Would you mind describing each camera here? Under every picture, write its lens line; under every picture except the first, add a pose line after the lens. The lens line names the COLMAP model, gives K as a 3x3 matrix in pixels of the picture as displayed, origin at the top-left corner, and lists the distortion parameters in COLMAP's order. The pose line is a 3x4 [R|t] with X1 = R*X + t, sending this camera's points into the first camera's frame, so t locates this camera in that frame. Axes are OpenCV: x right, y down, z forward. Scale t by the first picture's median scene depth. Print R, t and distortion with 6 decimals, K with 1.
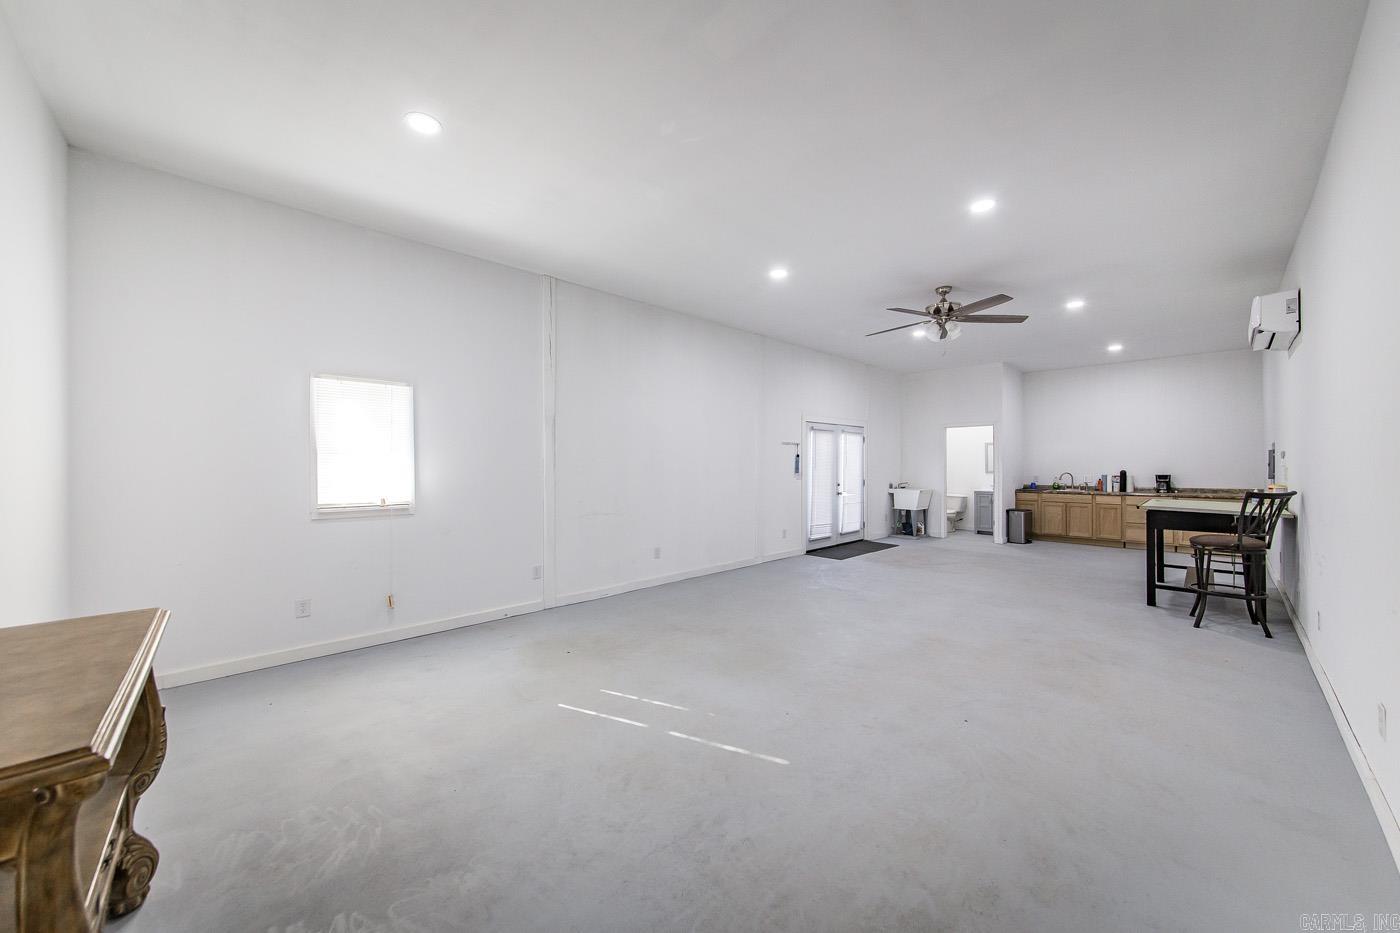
lens RADIAL K [[507.1, 0, 695.6], [0, 507.1, 465.1], [0, 0, 1]] dist [-0.002846, -0.000068]
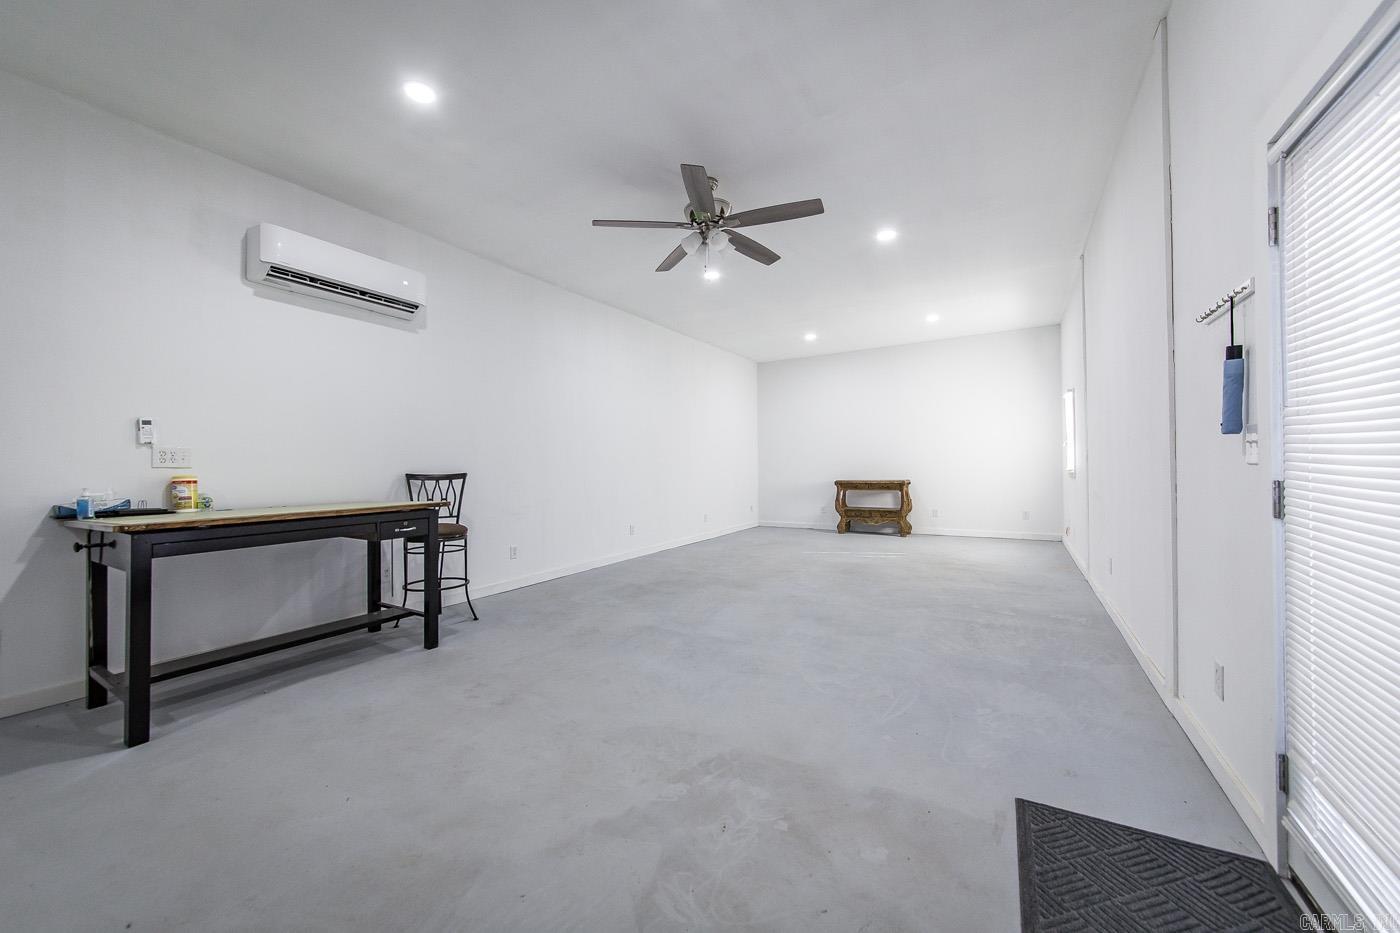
lens RADIAL K [[507.1, 0, 699.6], [0, 507.1, 464.8], [0, 0, 1]] dist [-0.002846, -0.000068]
pose [[-0.963665, 0.014821, -0.266702, 0.413045], [0.016550, 0.999854, -0.004238, 0.022387], [0.266600, -0.008498, -0.963770, 1.000317]]
